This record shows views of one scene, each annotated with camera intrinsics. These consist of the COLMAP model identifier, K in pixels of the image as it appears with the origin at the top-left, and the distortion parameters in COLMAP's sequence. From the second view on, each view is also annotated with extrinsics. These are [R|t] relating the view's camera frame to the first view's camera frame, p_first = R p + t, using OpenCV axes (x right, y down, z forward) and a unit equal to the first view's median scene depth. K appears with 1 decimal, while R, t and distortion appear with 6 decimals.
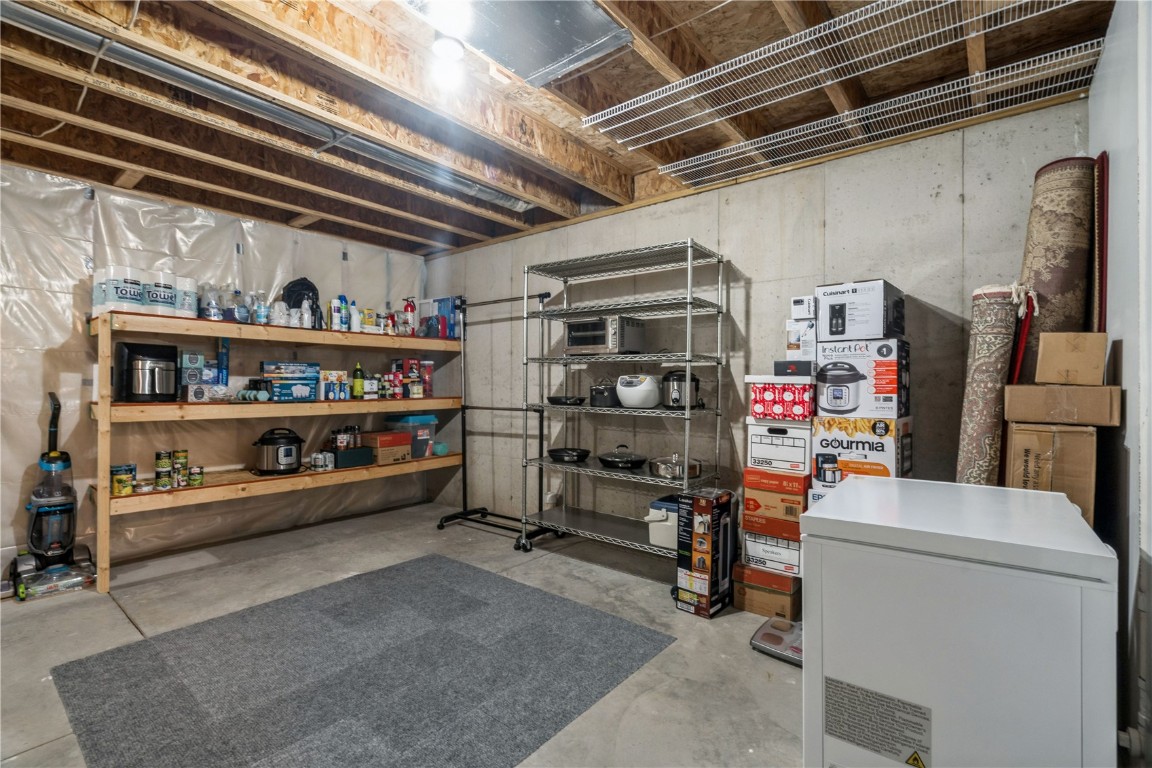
lens RADIAL K [[521.4, 0, 577.4], [0, 521.4, 383.0], [0, 0, 1]] dist [-0.002984, 0.000416]
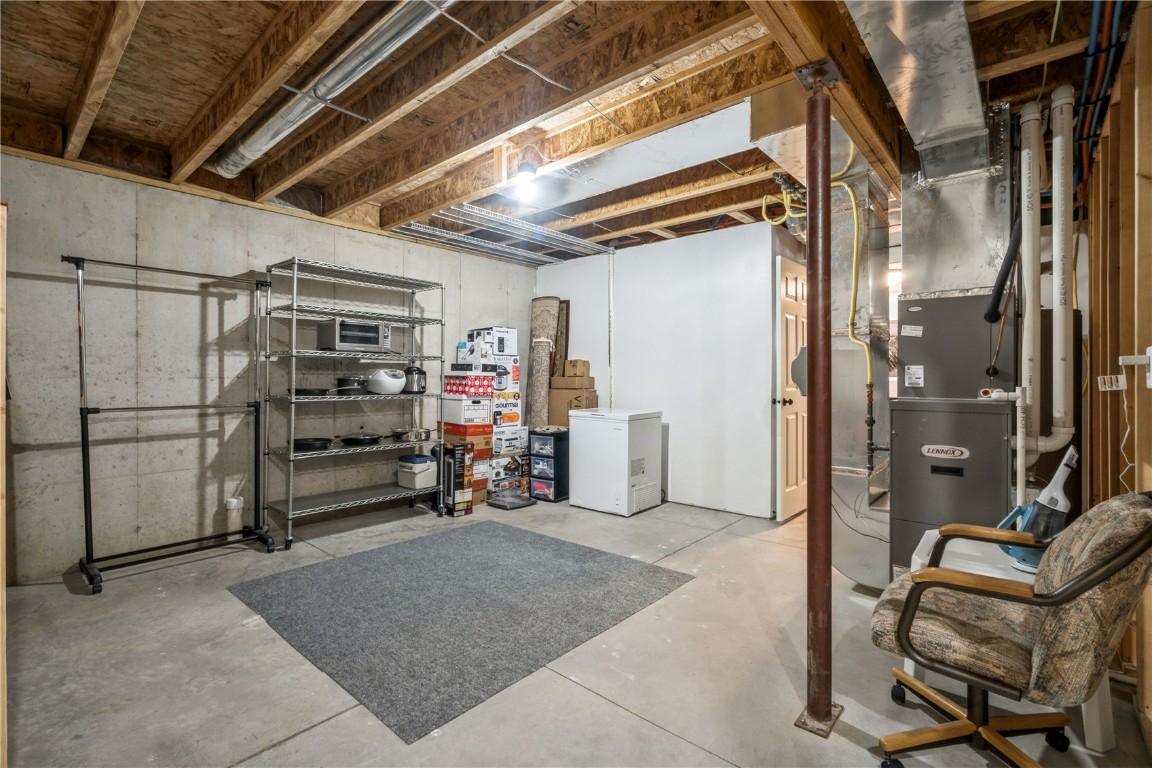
lens RADIAL K [[521.4, 0, 577.4], [0, 521.4, 383.0], [0, 0, 1]] dist [-0.002984, 0.000416]
pose [[0.040784, -0.014424, 0.999064, -1.350301], [-0.002372, 0.999892, 0.014533, -0.001849], [-0.999165, -0.002963, 0.040746, 0.546846]]
